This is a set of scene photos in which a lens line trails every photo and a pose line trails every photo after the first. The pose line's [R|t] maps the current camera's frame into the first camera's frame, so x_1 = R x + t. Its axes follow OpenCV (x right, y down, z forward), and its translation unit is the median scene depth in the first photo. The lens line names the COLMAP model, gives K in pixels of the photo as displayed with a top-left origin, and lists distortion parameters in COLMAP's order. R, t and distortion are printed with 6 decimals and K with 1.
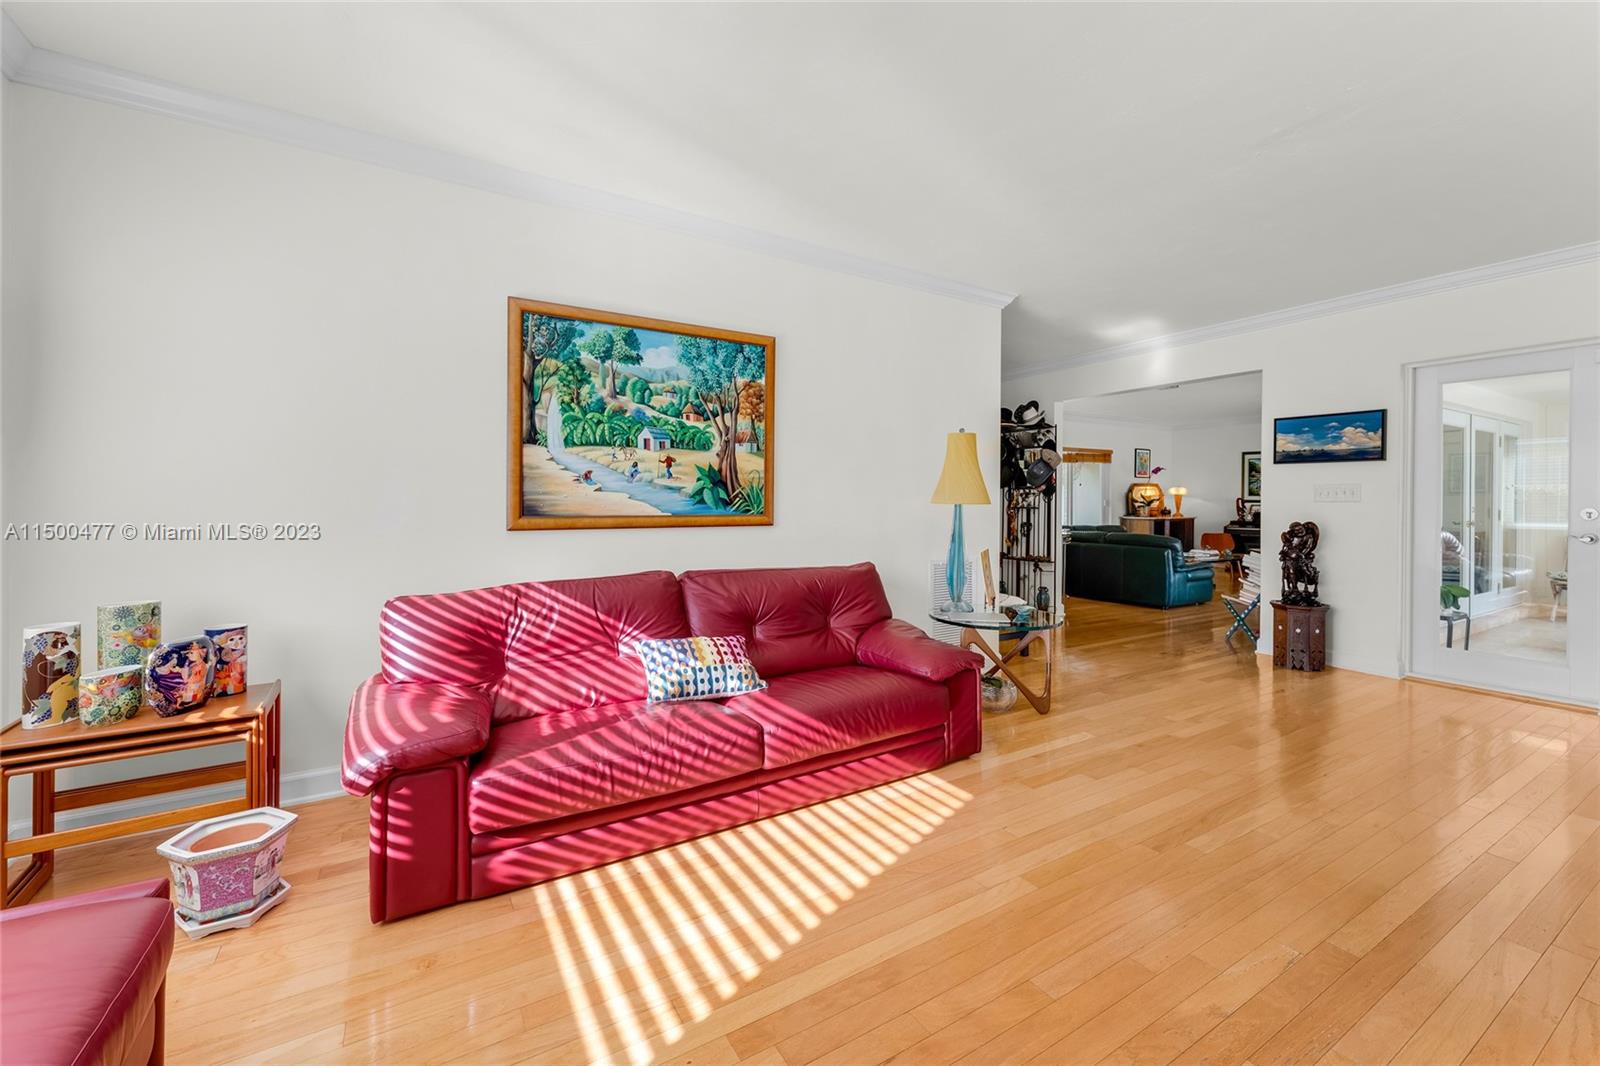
lens RADIAL K [[640.7, 0, 792.1], [0, 640.7, 531.6], [0, 0, 1]] dist [0.000776, 0.000412]
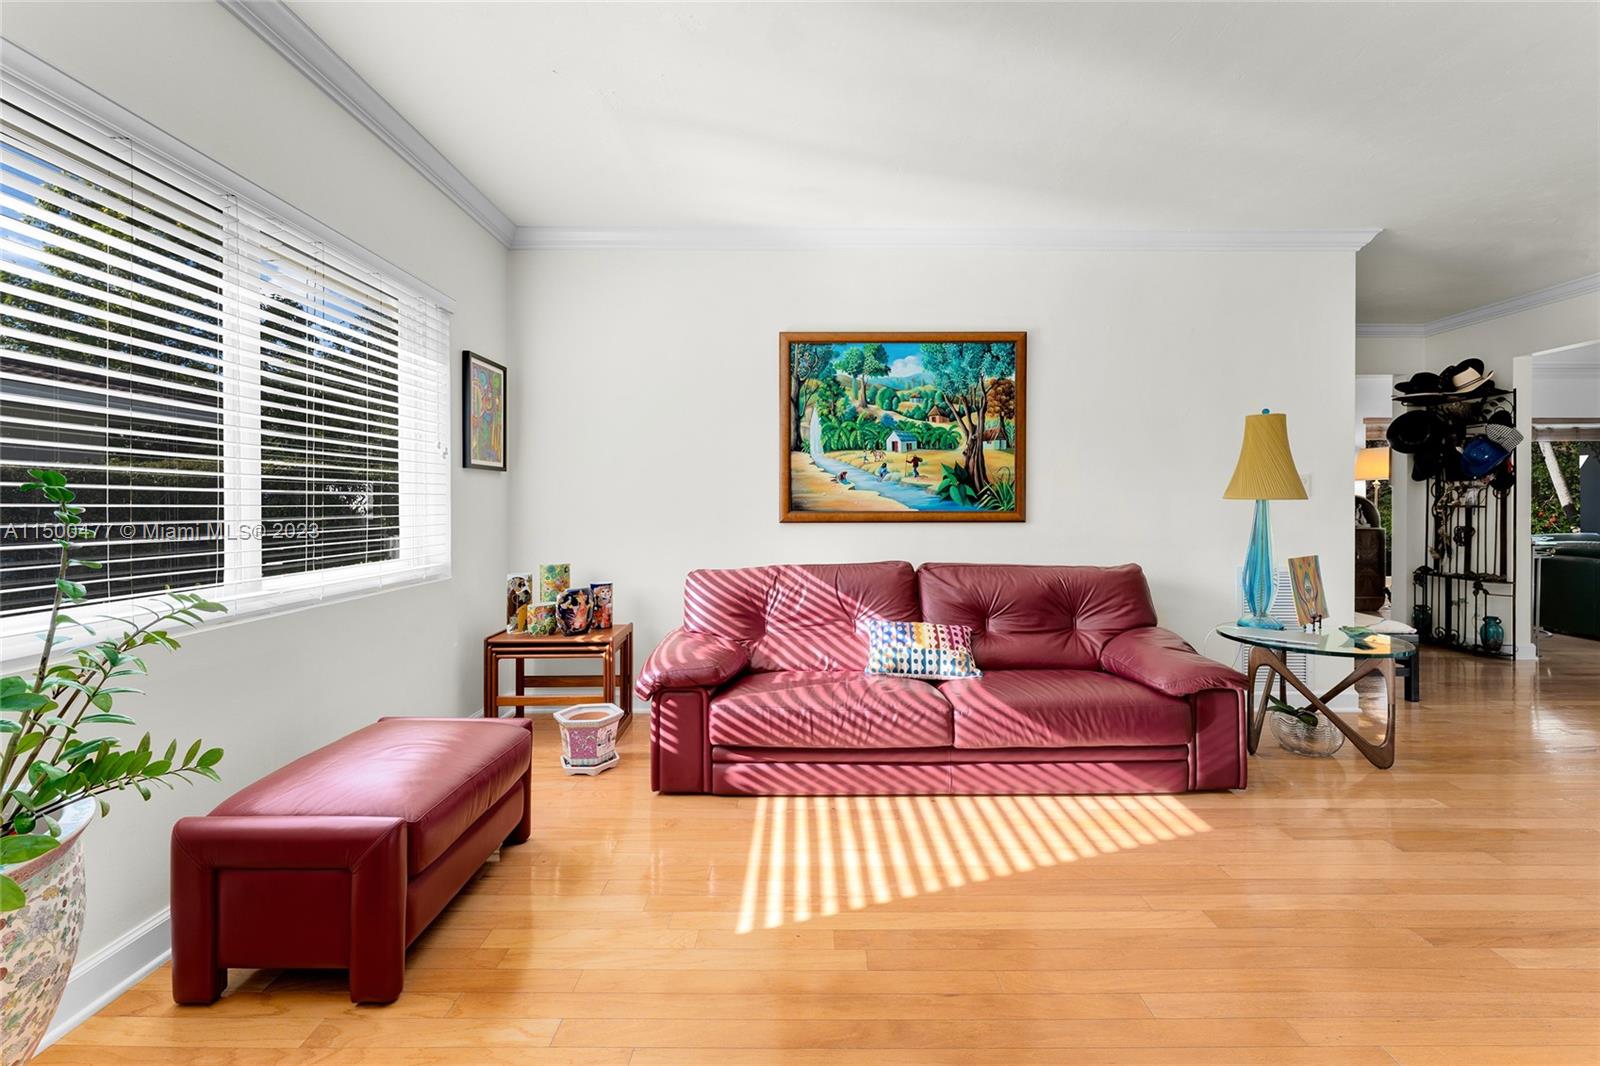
lens RADIAL K [[640.7, 0, 797.5], [0, 640.7, 542.0], [0, 0, 1]] dist [0.000776, 0.000412]
pose [[0.860363, 0.027387, -0.508946, 0.234703], [-0.020060, 0.999601, 0.019879, 0.011954], [0.509288, -0.006894, 0.860569, -0.047757]]
